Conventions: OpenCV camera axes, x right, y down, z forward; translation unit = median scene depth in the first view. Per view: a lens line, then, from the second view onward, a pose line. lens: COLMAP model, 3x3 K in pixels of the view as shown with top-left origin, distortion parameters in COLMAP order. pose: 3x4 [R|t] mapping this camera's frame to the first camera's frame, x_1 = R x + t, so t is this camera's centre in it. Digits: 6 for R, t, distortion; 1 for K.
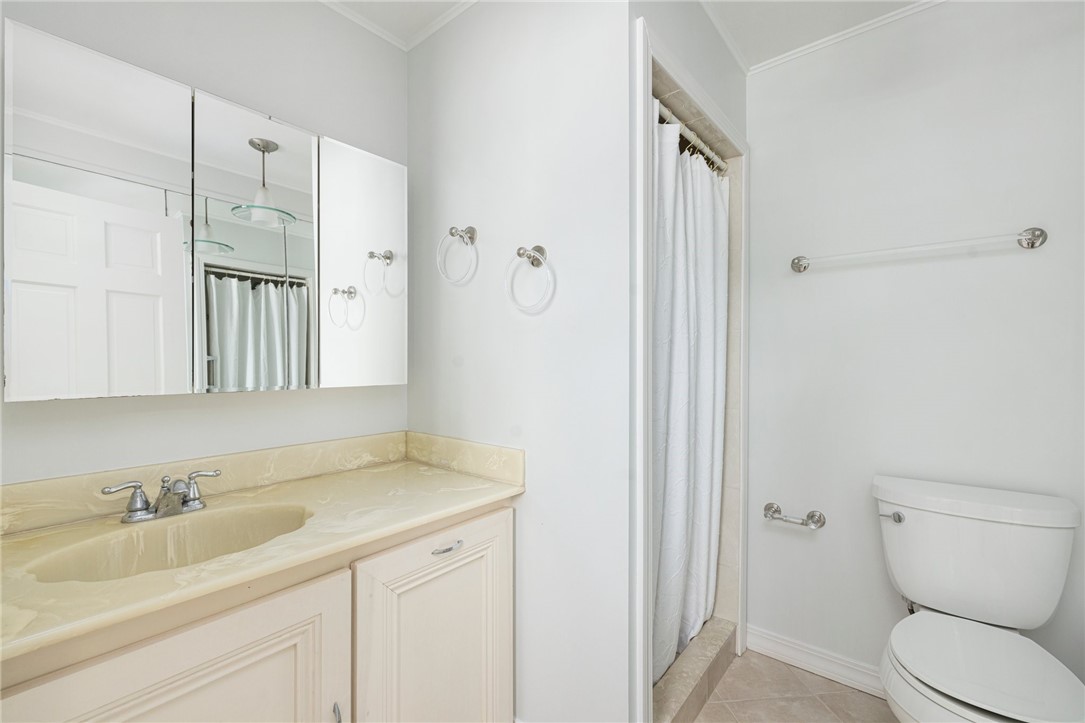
lens RADIAL K [[458.2, 0, 533.6], [0, 458.2, 361.9], [0, 0, 1]] dist [0.001086, 0.000750]
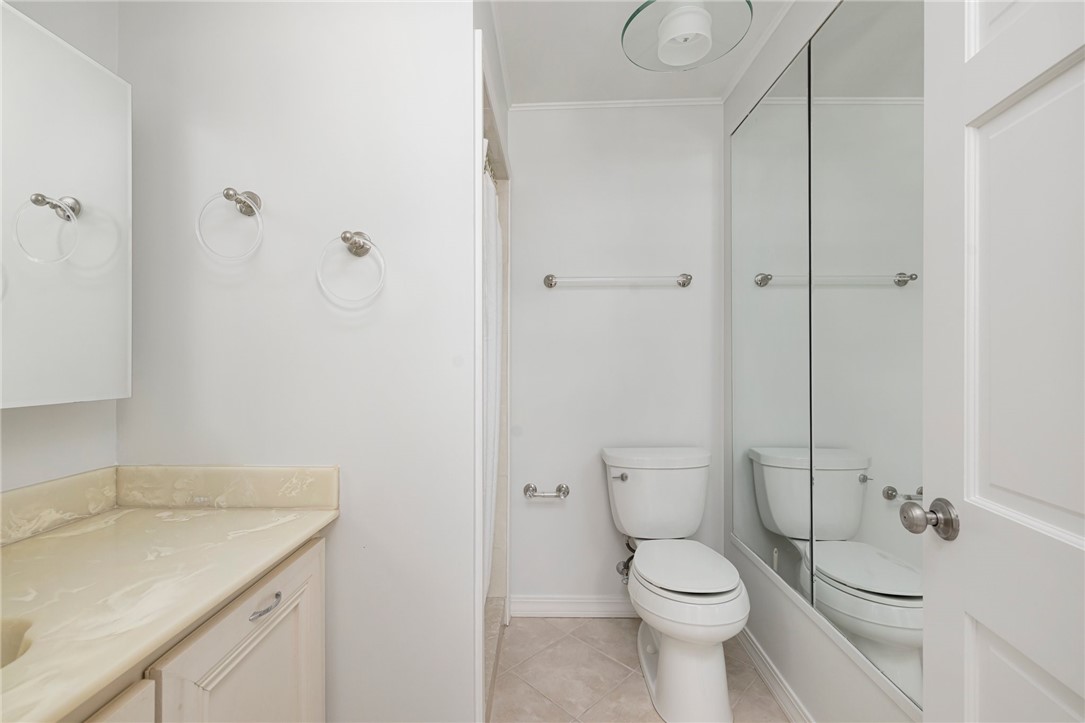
lens RADIAL K [[458.2, 0, 530.7], [0, 458.2, 359.8], [0, 0, 1]] dist [0.001086, 0.000750]
pose [[0.797911, -0.002828, 0.602769, -0.213879], [0.007252, 0.999962, -0.004909, -0.000976], [-0.602732, 0.008289, 0.797901, 0.081548]]
